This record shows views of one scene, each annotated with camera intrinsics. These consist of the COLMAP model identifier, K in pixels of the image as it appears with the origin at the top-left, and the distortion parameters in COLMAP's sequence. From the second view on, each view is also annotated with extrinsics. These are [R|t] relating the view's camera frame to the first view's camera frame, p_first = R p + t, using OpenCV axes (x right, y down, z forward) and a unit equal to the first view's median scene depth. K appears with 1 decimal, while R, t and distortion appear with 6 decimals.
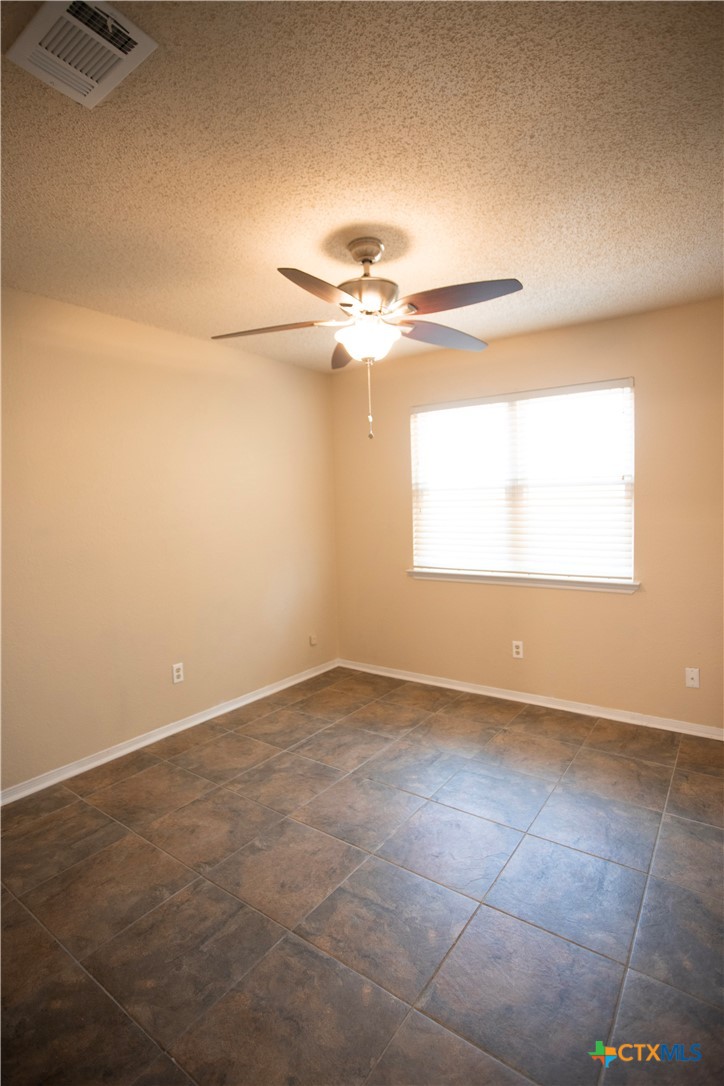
lens RADIAL K [[523.7, 0, 341.5], [0, 523.7, 542.7], [0, 0, 1]] dist [-0.000494, 0.000026]
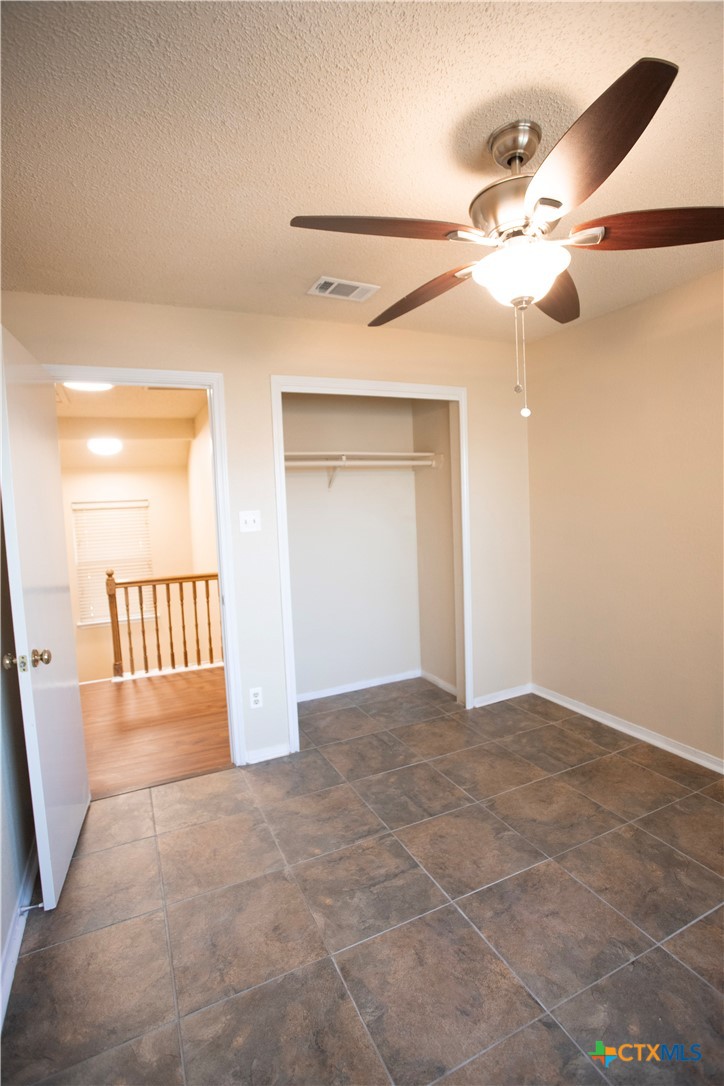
lens RADIAL K [[523.7, 0, 341.5], [0, 523.7, 542.7], [0, 0, 1]] dist [-0.000494, 0.000026]
pose [[-0.471453, 0.107479, -0.875317, 0.751286], [-0.009286, 0.991886, 0.126794, -0.085246], [0.881842, 0.067906, -0.466629, 1.085712]]
